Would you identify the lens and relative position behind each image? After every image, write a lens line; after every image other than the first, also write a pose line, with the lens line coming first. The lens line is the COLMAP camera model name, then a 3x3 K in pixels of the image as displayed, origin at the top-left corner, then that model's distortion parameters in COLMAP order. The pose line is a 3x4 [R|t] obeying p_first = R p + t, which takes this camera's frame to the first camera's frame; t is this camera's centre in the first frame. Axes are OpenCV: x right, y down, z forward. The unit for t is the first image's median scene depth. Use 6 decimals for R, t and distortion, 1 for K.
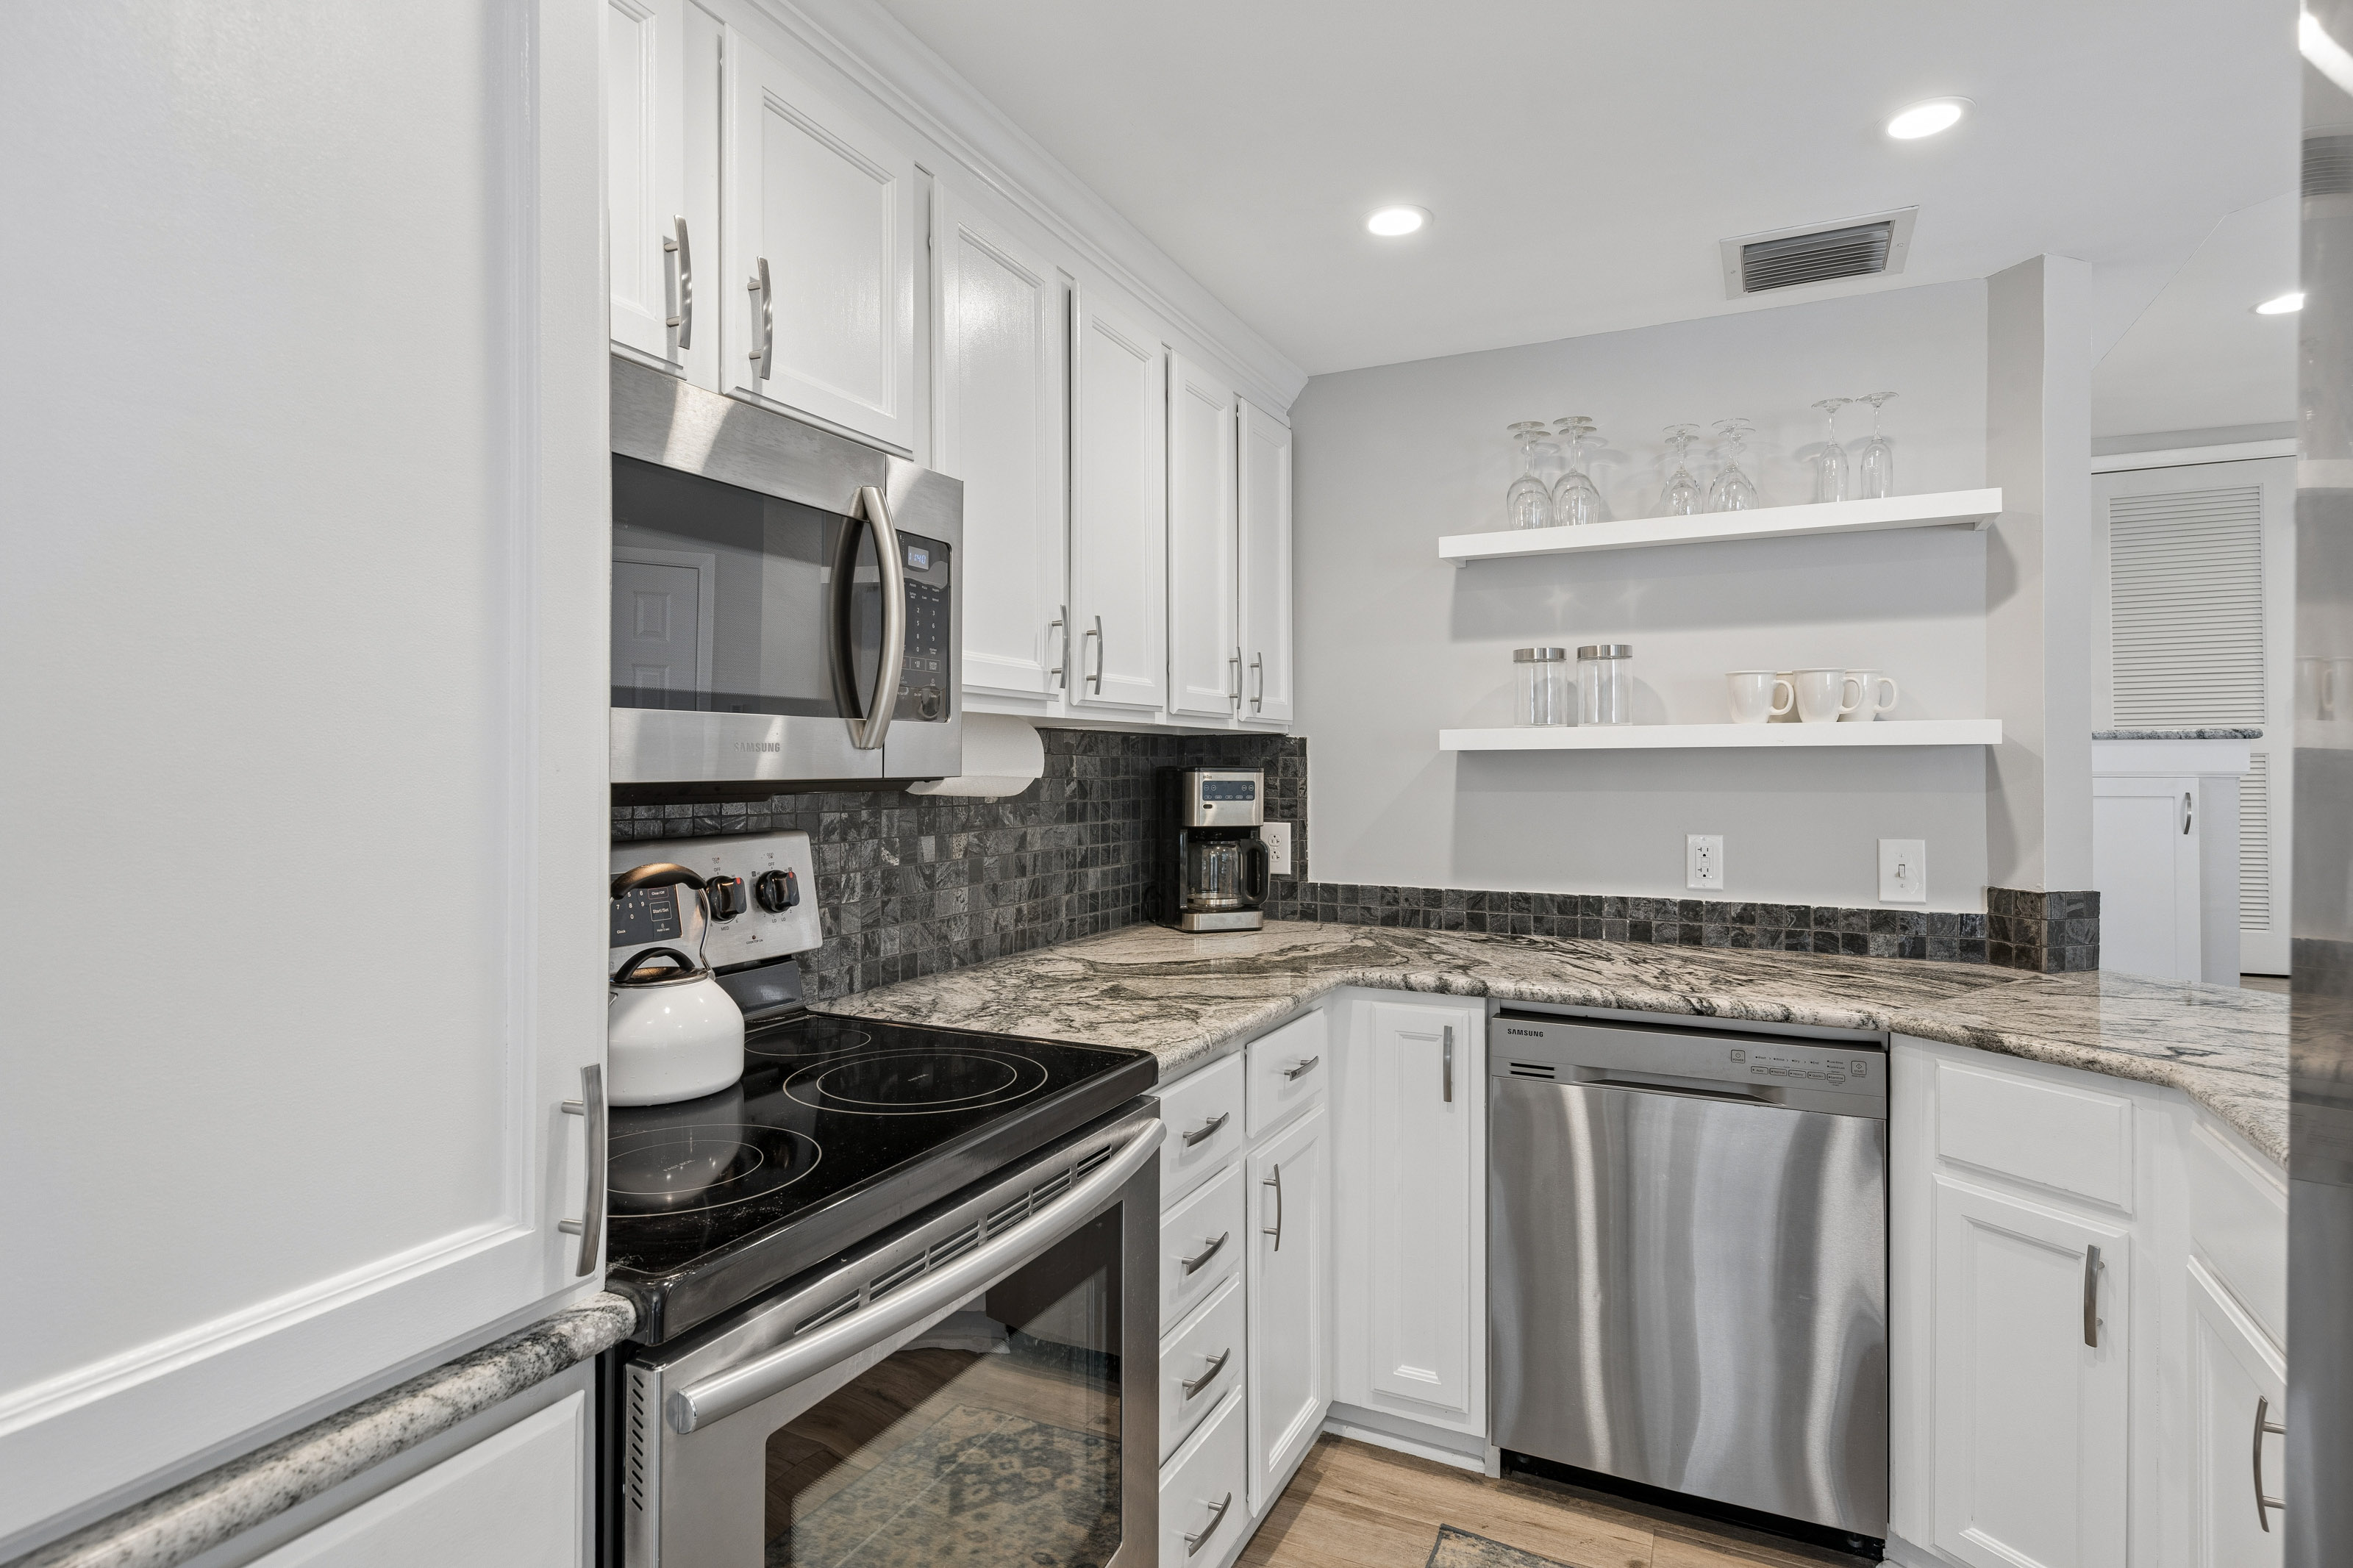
lens RADIAL K [[1220.6, 0, 1181.1], [0, 1220.6, 767.2], [0, 0, 1]] dist [0.013080, -0.002528]
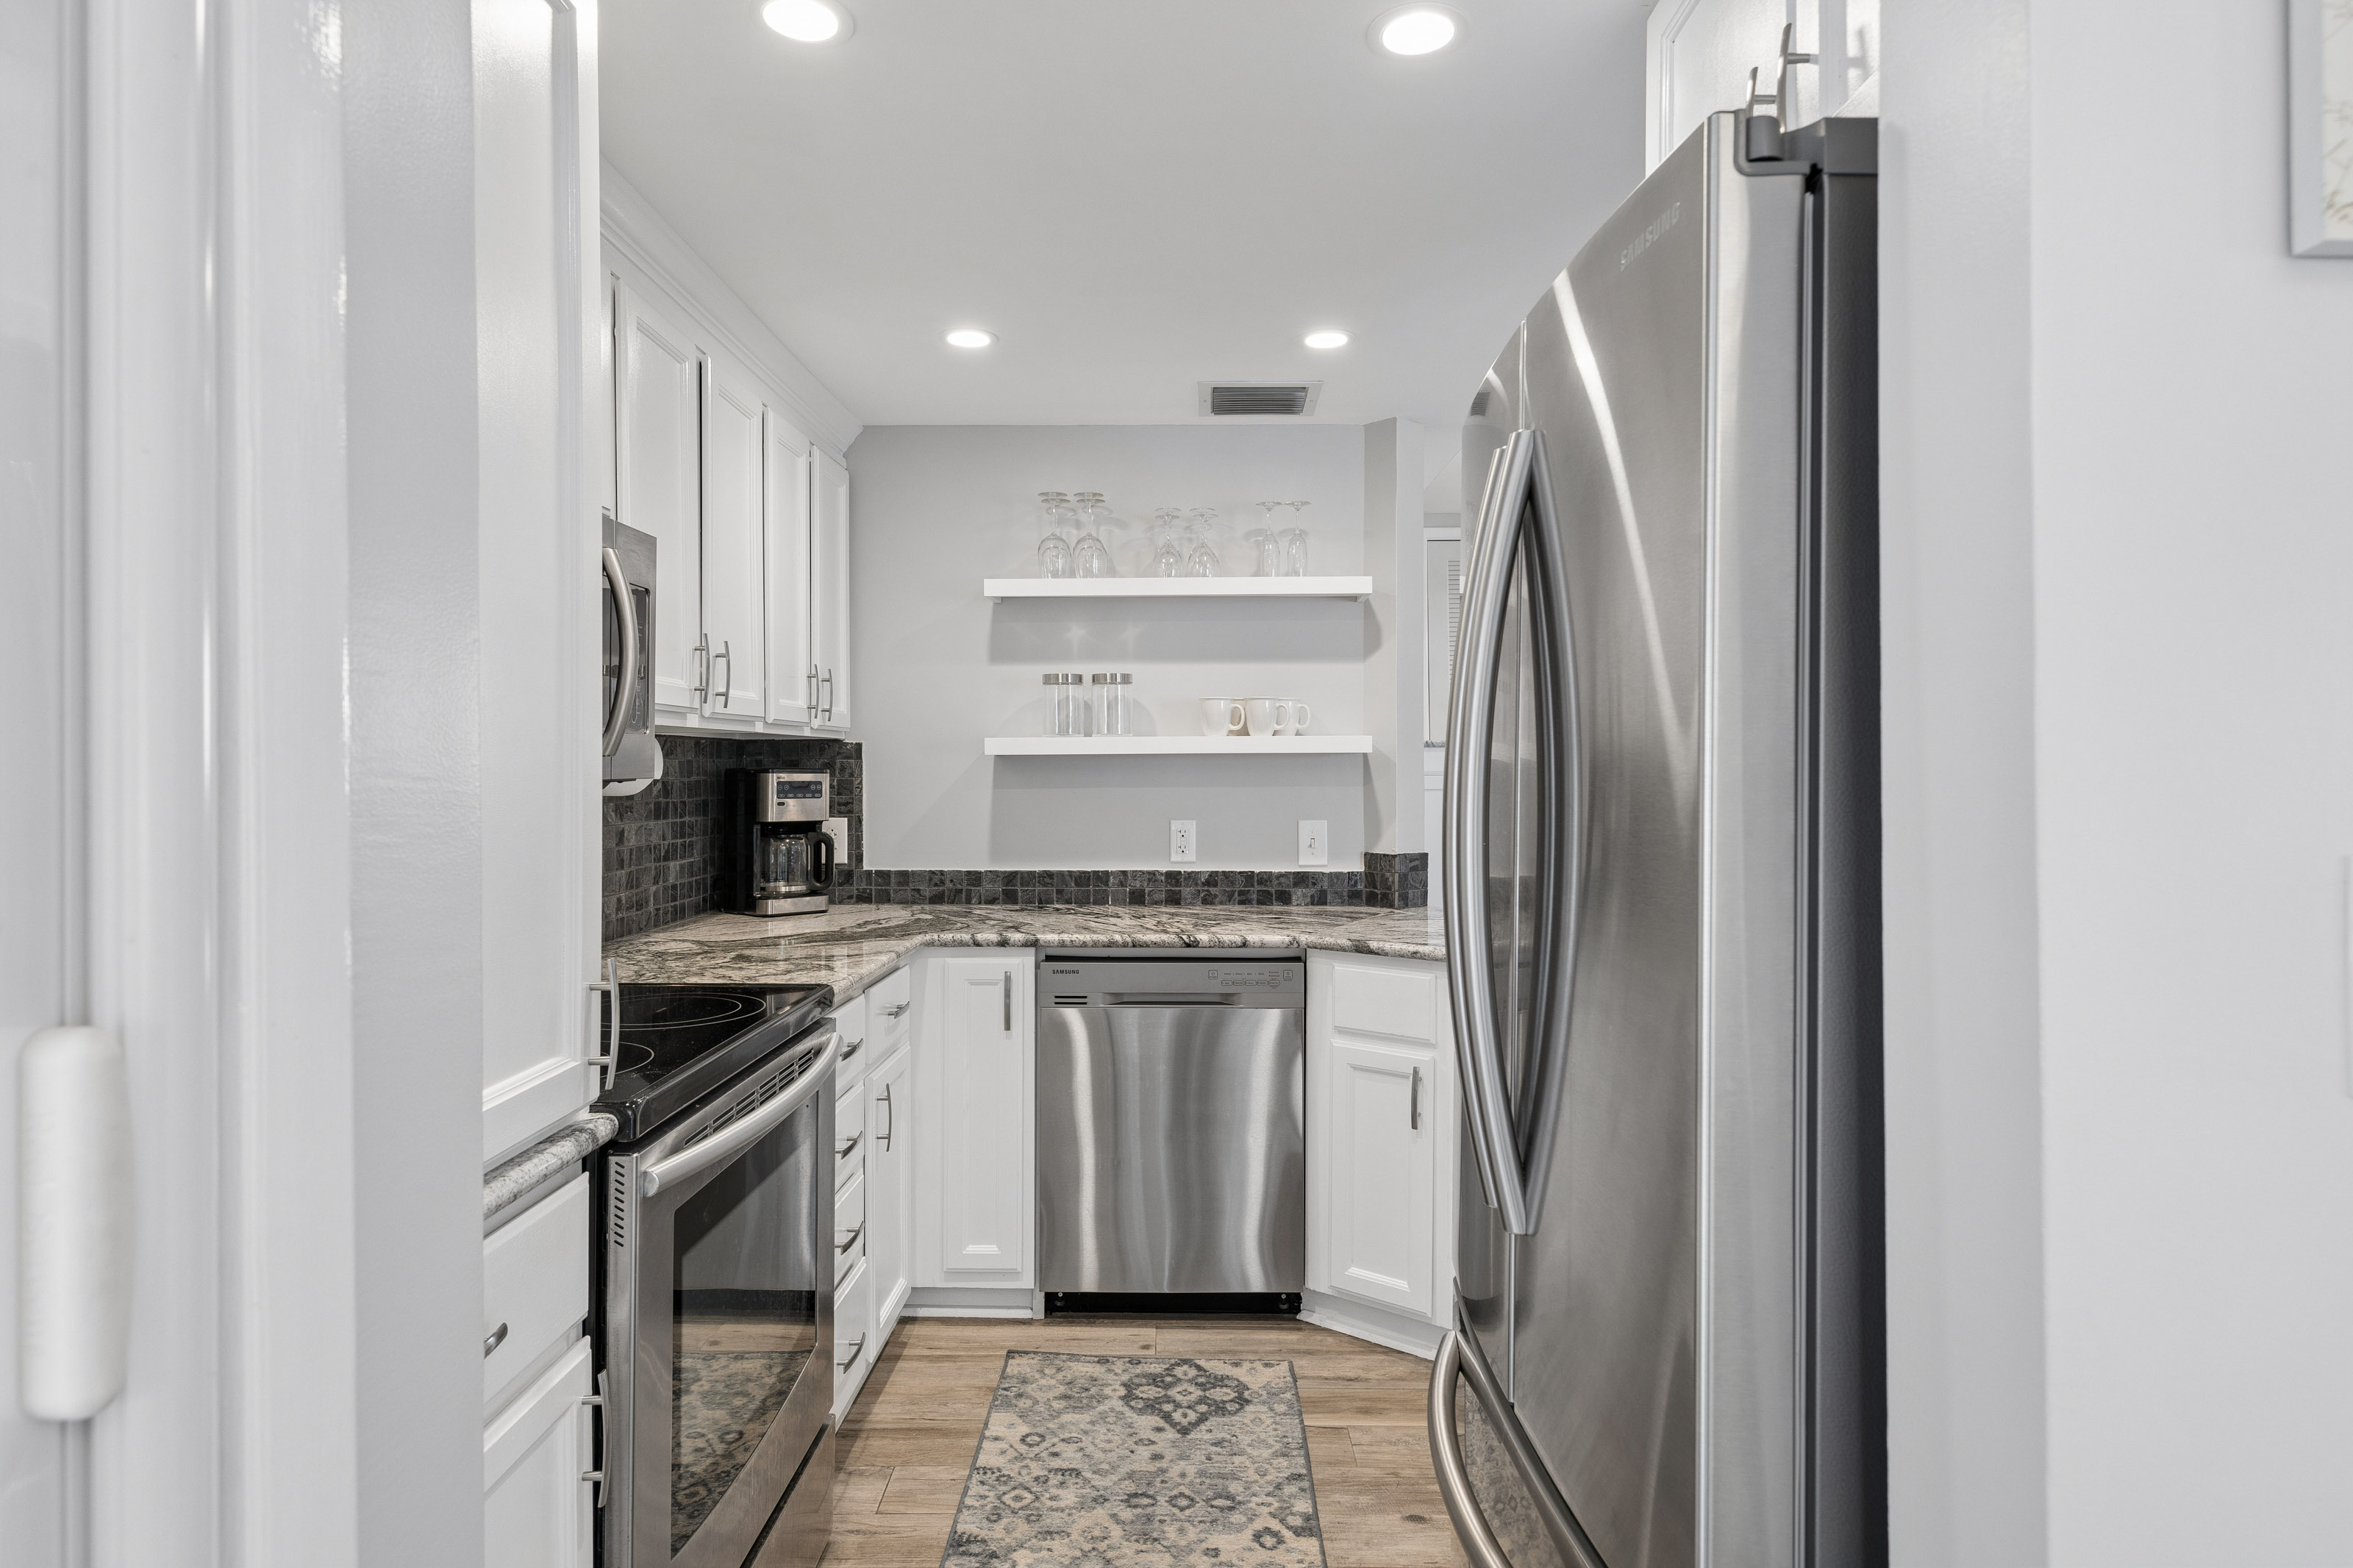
lens RADIAL K [[1318.8, 0, 1174.3], [0, 1318.8, 782.4], [0, 0, 1]] dist [0.014586, -0.002281]
pose [[0.908655, -0.005705, 0.417508, -0.192484], [0.000672, 0.999925, 0.012200, -0.002832], [-0.417547, -0.010805, 0.908591, -0.315090]]
